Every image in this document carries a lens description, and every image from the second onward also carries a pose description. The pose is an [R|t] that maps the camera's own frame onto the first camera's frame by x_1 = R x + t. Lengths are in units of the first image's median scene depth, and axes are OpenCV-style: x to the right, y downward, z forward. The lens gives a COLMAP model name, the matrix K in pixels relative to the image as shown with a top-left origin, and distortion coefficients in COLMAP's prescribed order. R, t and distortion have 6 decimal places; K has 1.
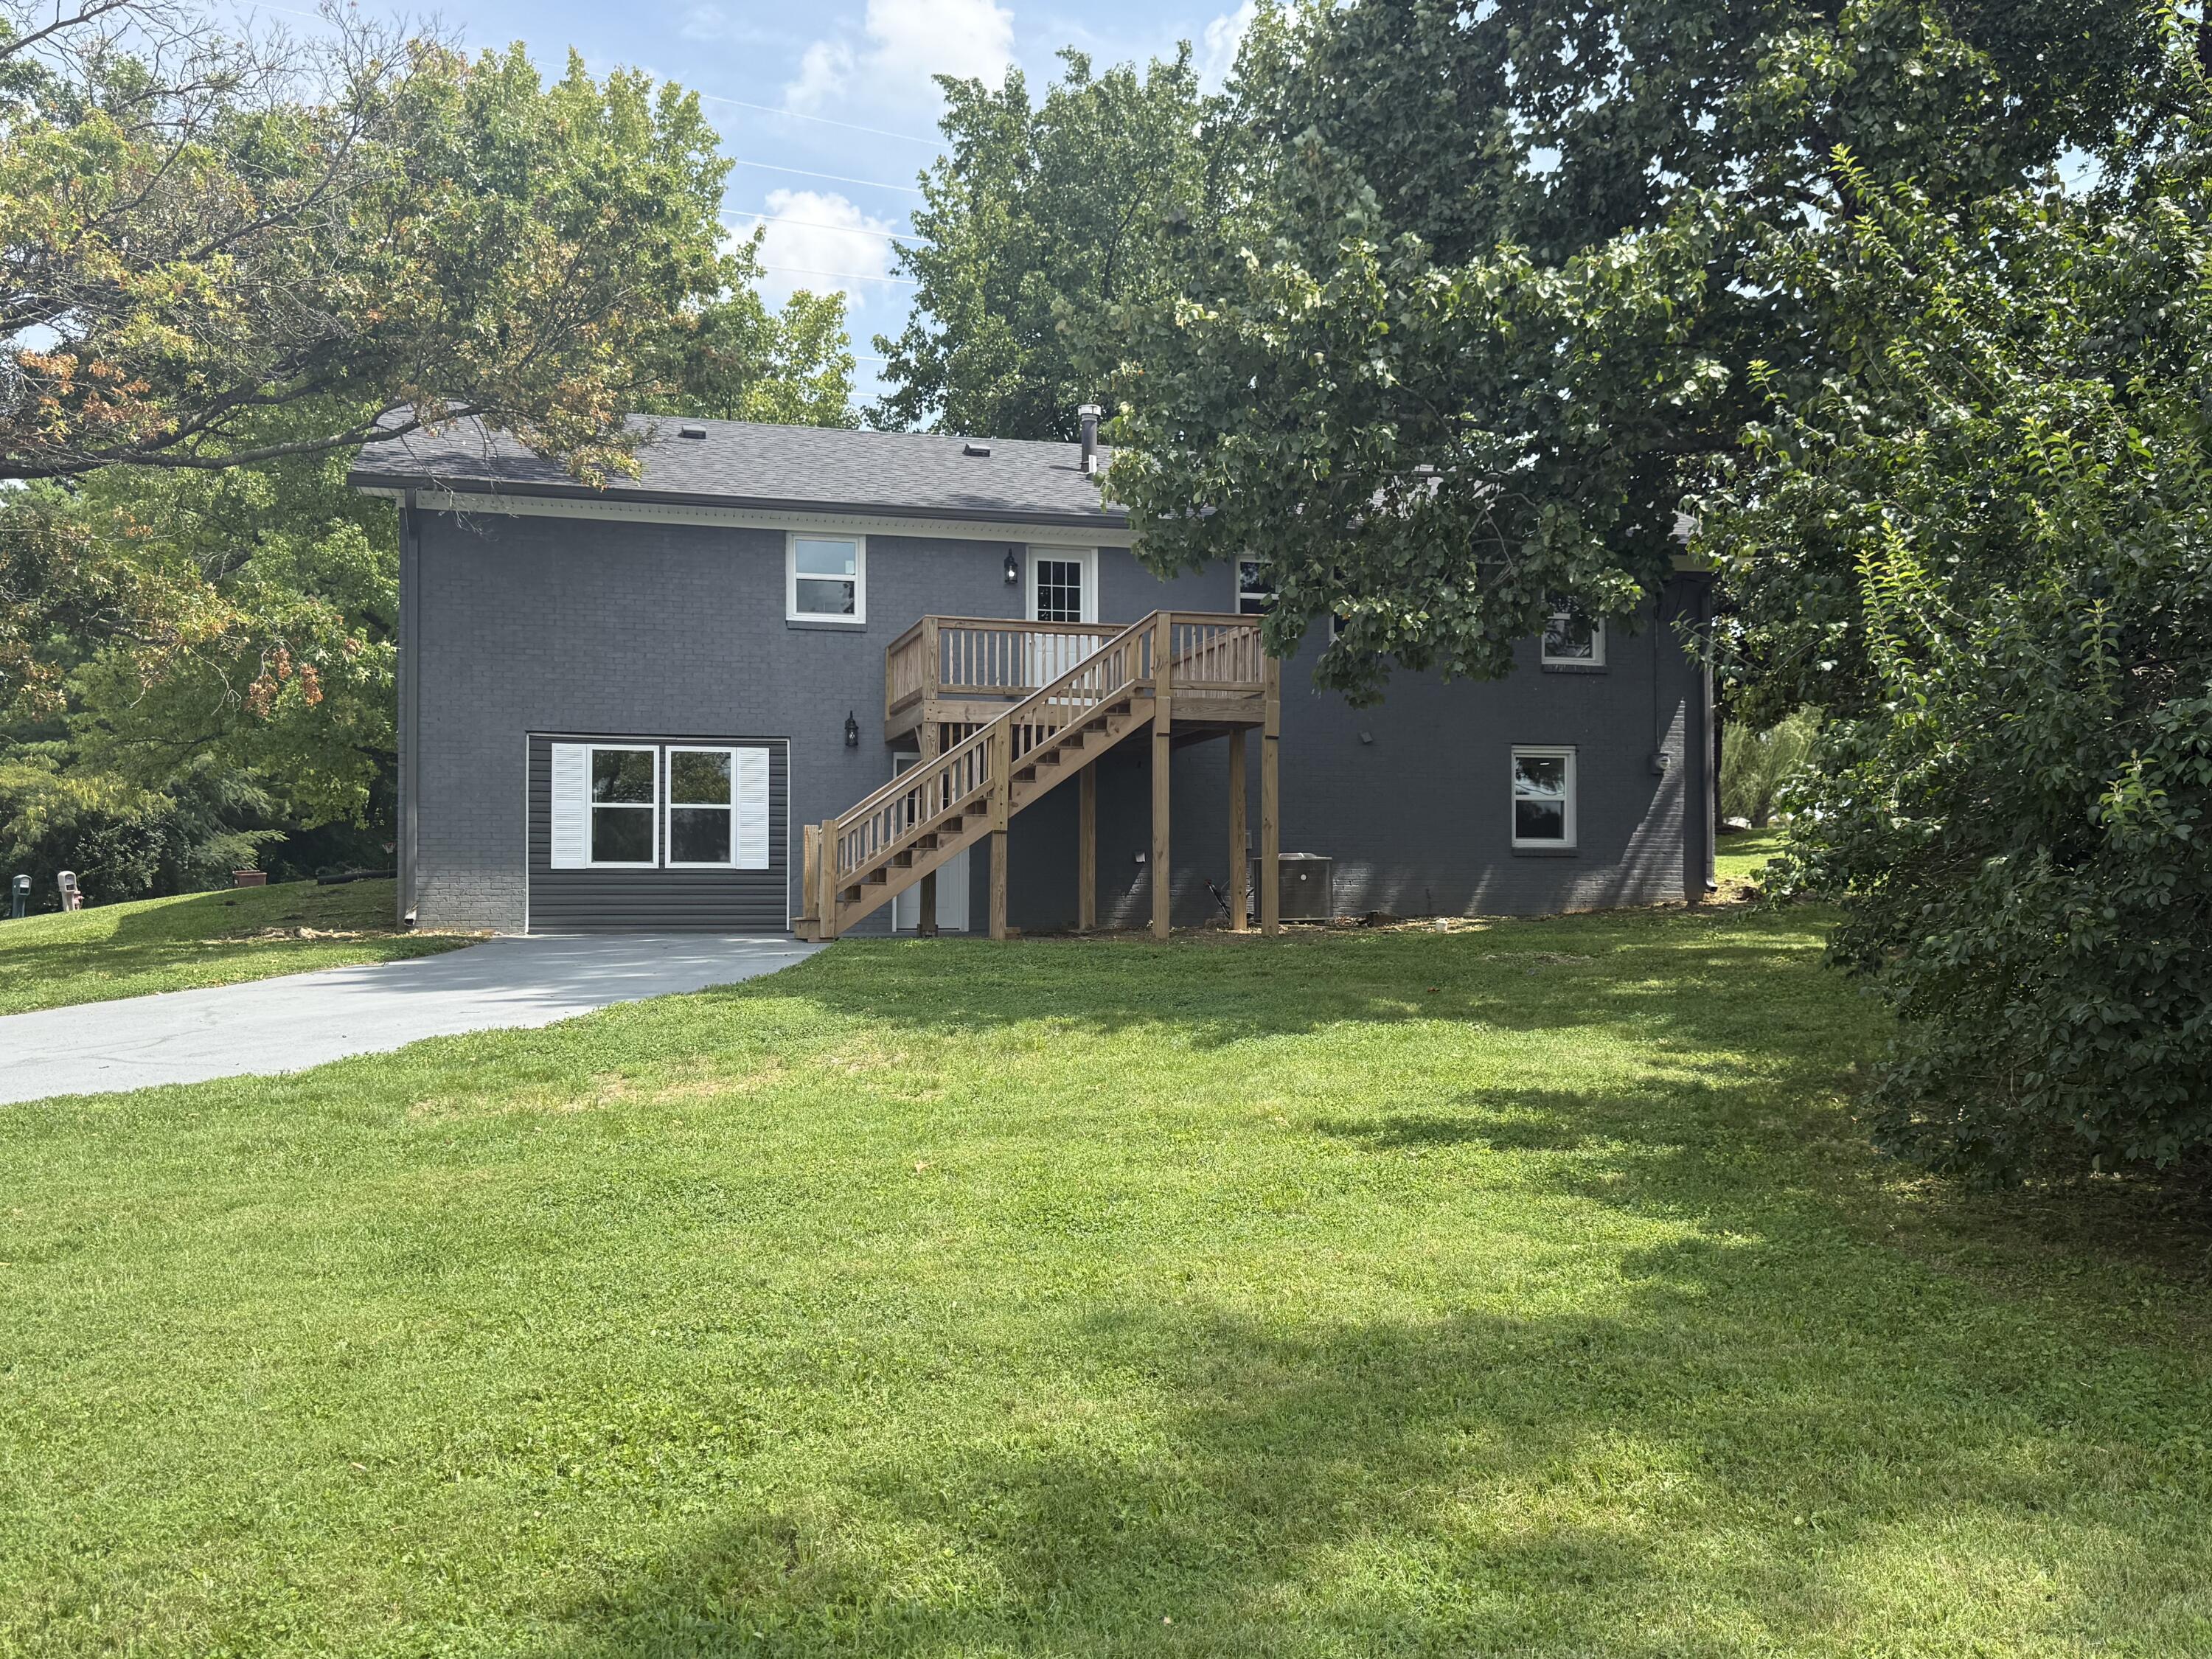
lens RADIAL K [[1939.9, 0, 1125.5], [0, 1939.9, 827.0], [0, 0, 1]] dist [0.098445, -0.048024]
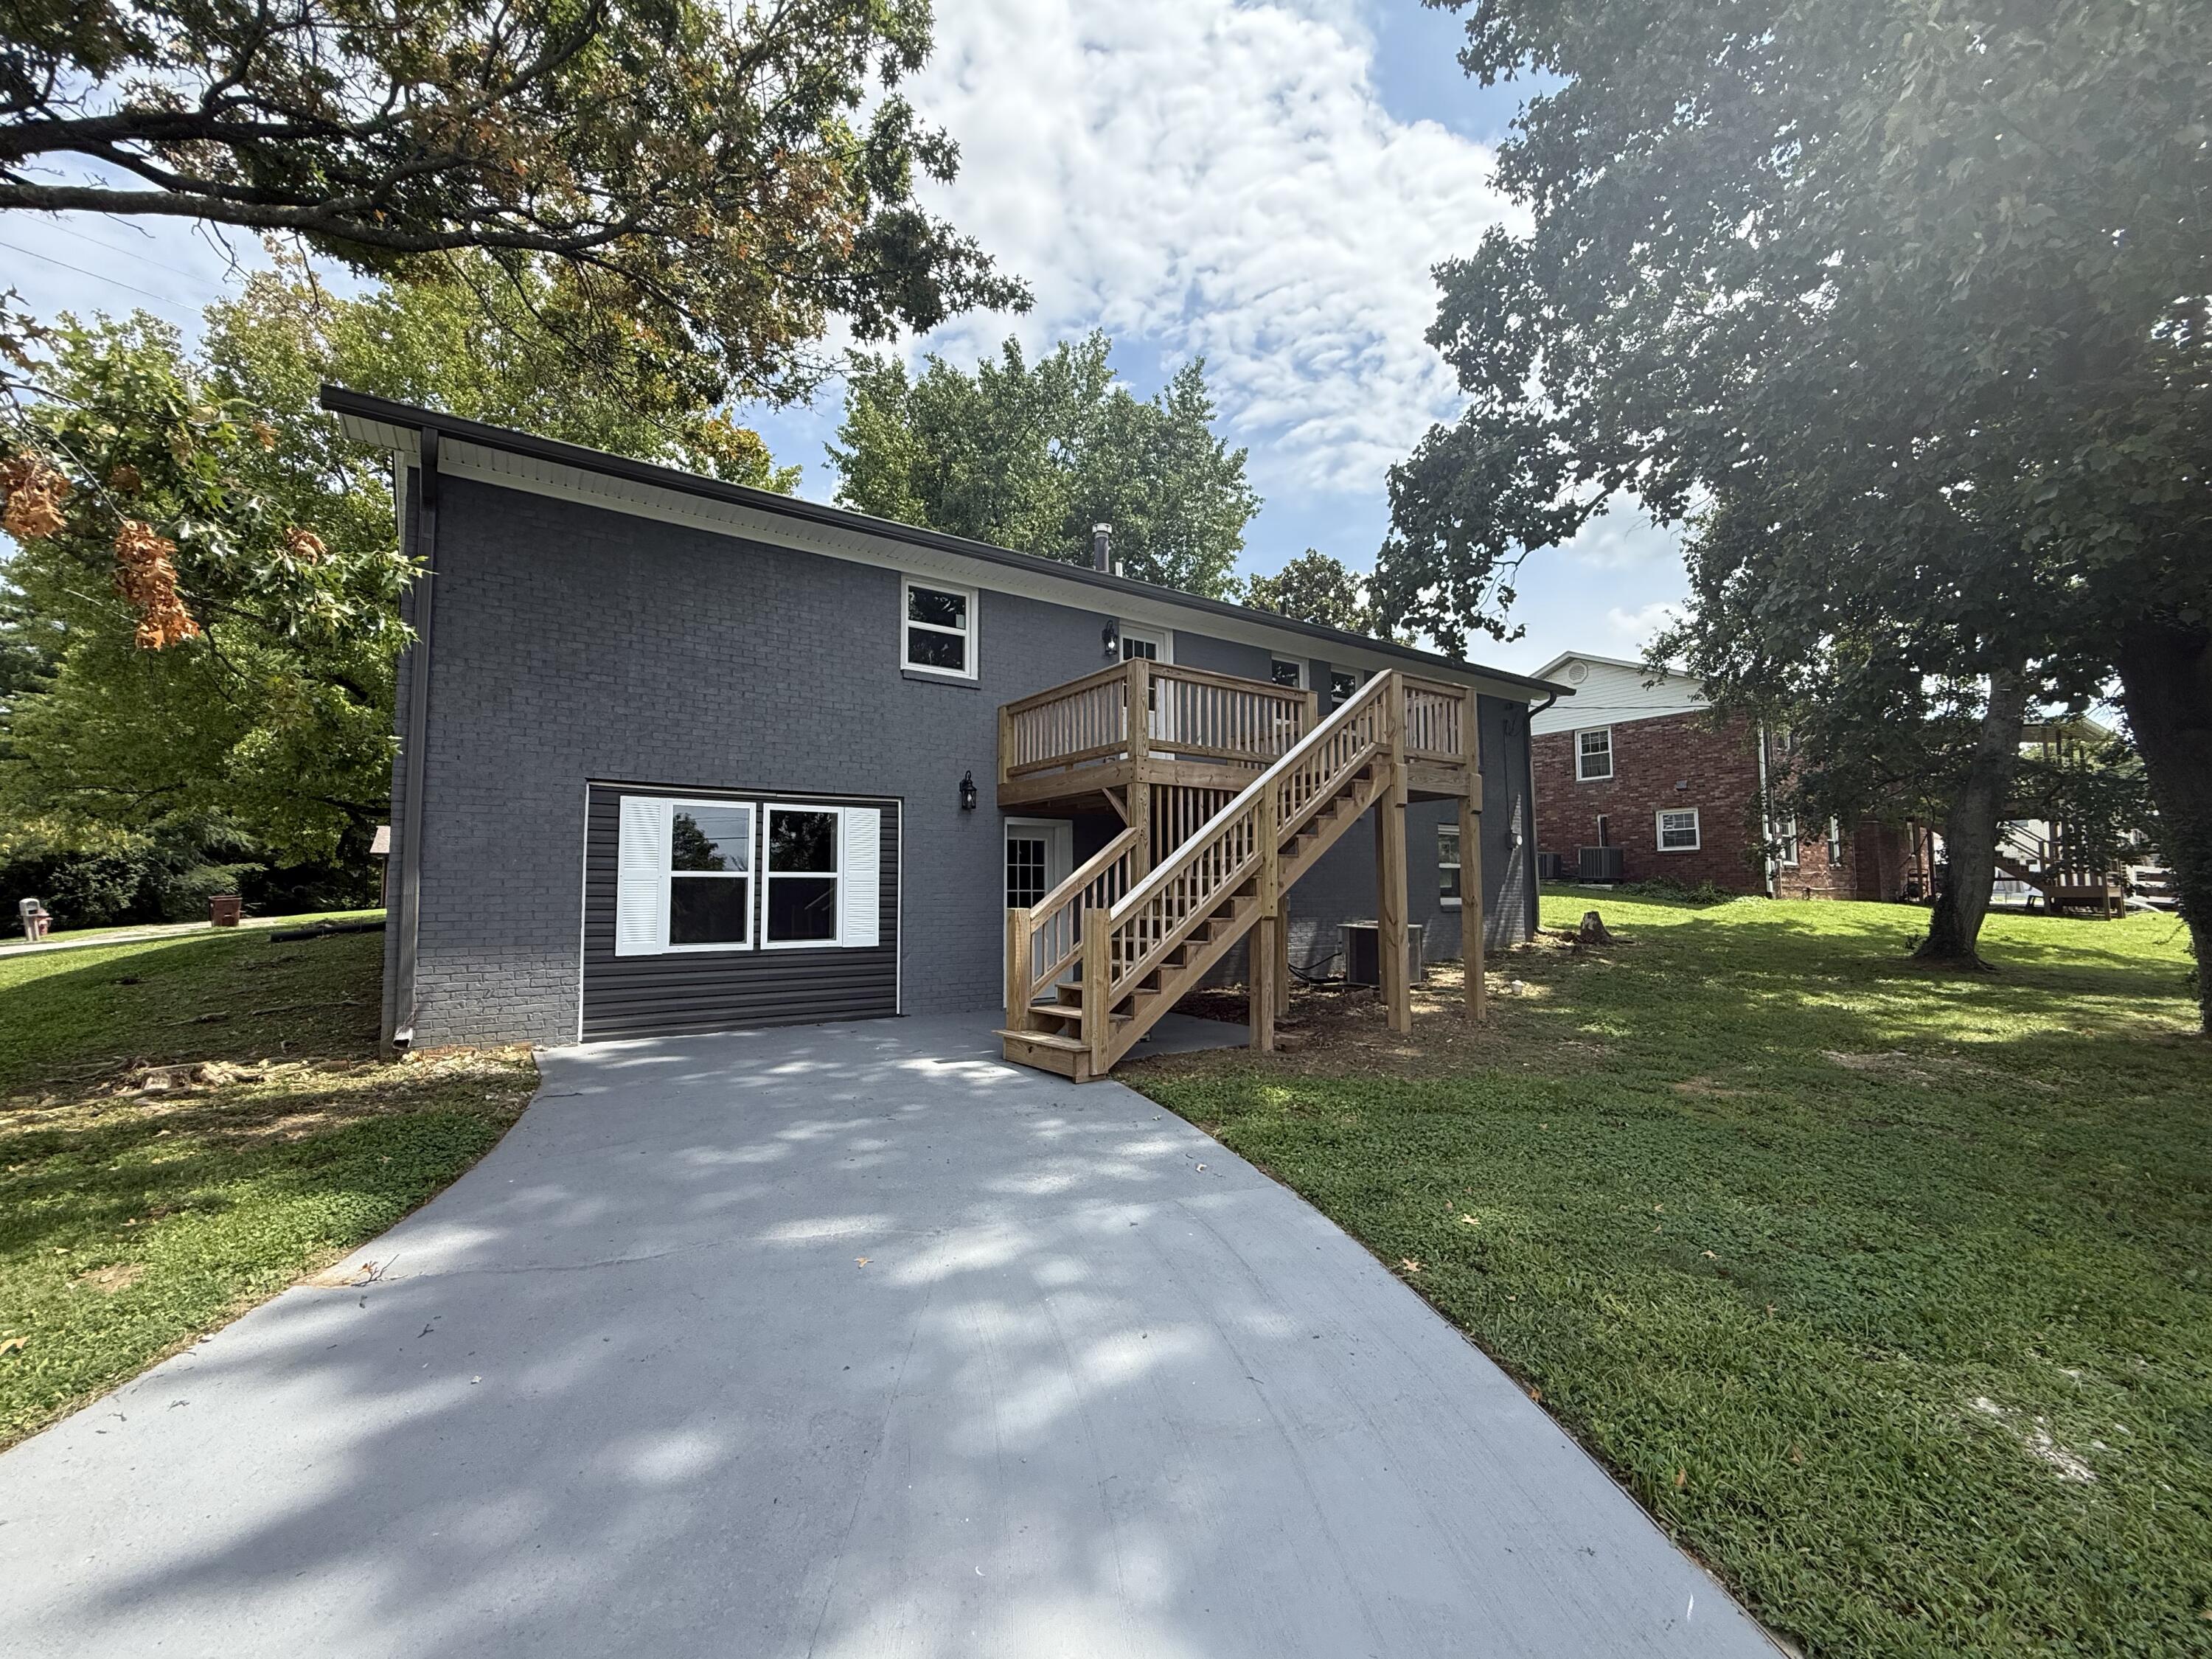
lens RADIAL K [[879.9, 0, 1100.5], [0, 879.9, 828.5], [0, 0, 1]] dist [-0.002872, 0.000913]
pose [[0.940950, 0.022078, 0.337824, -0.225150], [-0.011339, 0.999367, -0.033728, -0.019242], [-0.338355, 0.027906, 0.940605, 0.588562]]
